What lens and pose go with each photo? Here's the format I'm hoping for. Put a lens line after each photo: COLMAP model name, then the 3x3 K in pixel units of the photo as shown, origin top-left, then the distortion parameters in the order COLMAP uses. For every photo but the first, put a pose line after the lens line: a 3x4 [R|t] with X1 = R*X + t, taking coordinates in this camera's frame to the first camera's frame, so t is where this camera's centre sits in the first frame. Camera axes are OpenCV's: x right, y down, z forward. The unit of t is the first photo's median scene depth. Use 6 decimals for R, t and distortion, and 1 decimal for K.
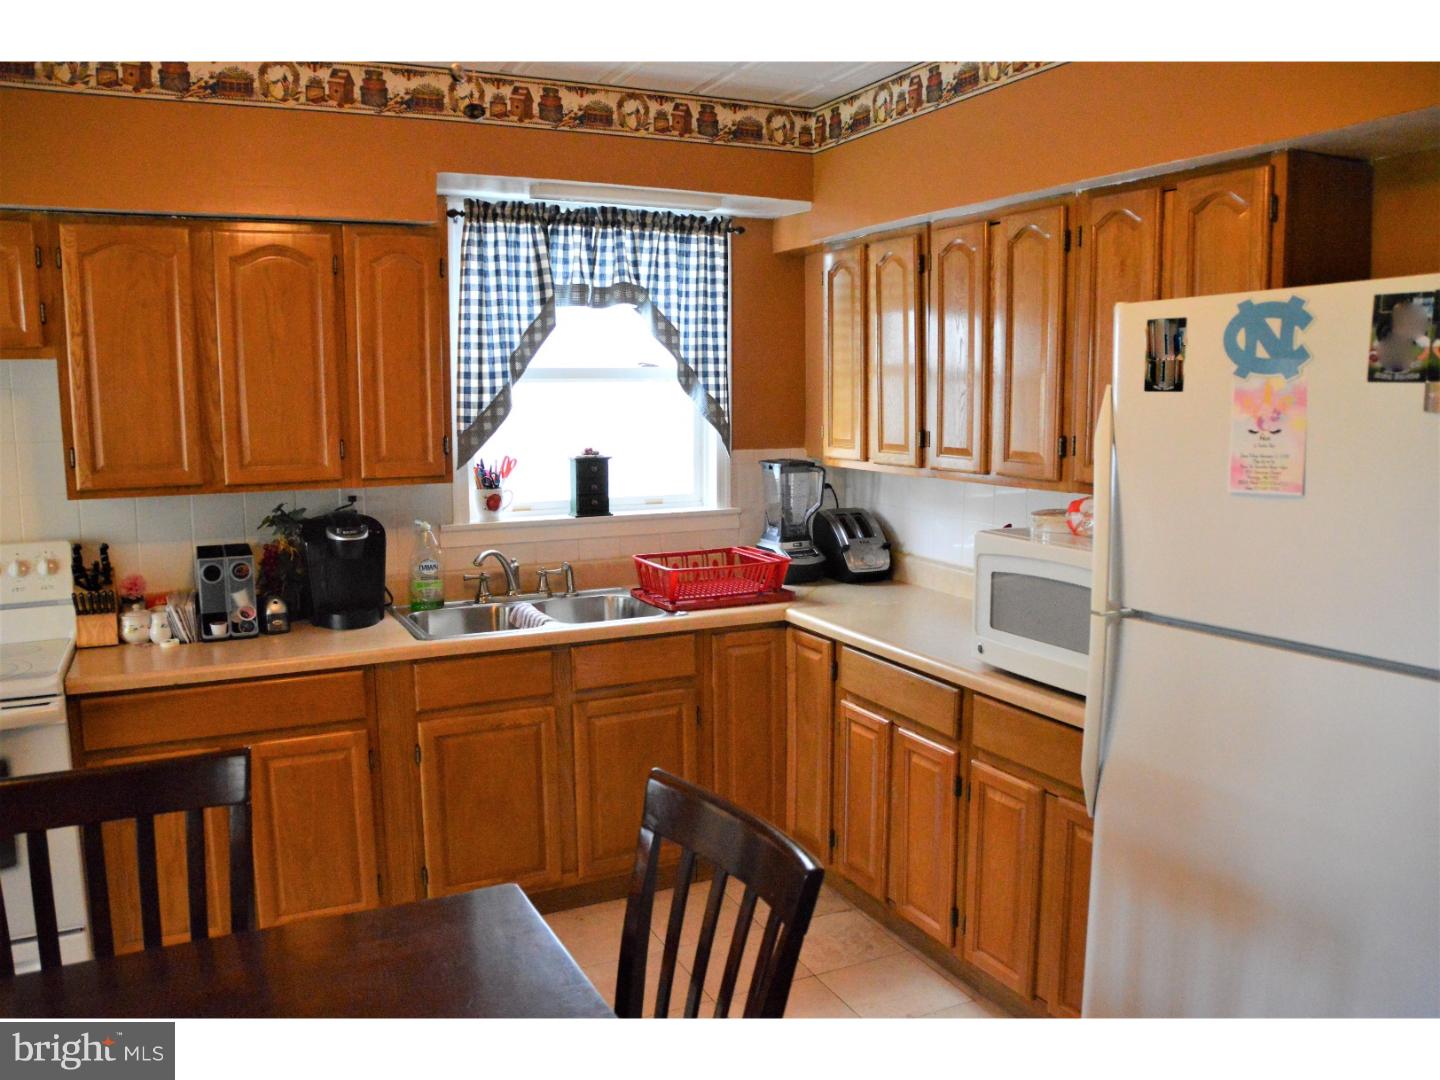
lens RADIAL K [[1140.6, 0, 716.0], [0, 1140.6, 537.0], [0, 0, 1]] dist [-0.157806, 0.113399]
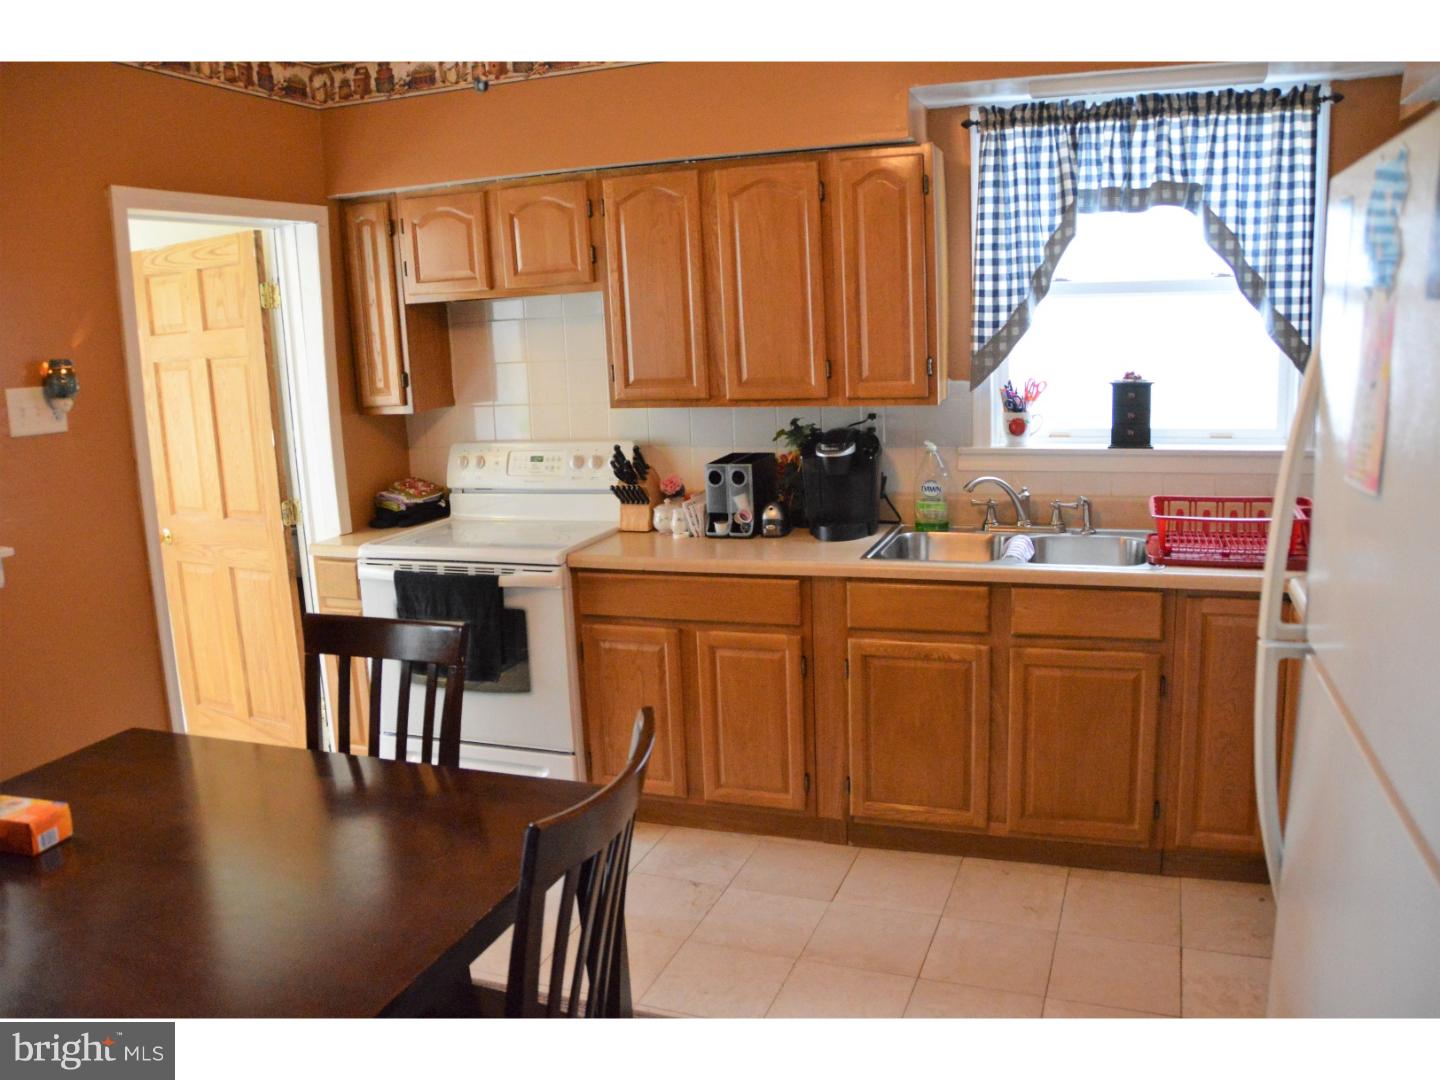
lens RADIAL K [[1140.6, 0, 716.0], [0, 1140.6, 537.0], [0, 0, 1]] dist [-0.157806, 0.113399]
pose [[0.692938, 0.114018, -0.711925, 0.330388], [-0.055637, 0.992928, 0.104869, -0.025233], [0.718848, -0.033059, 0.694381, 0.168858]]
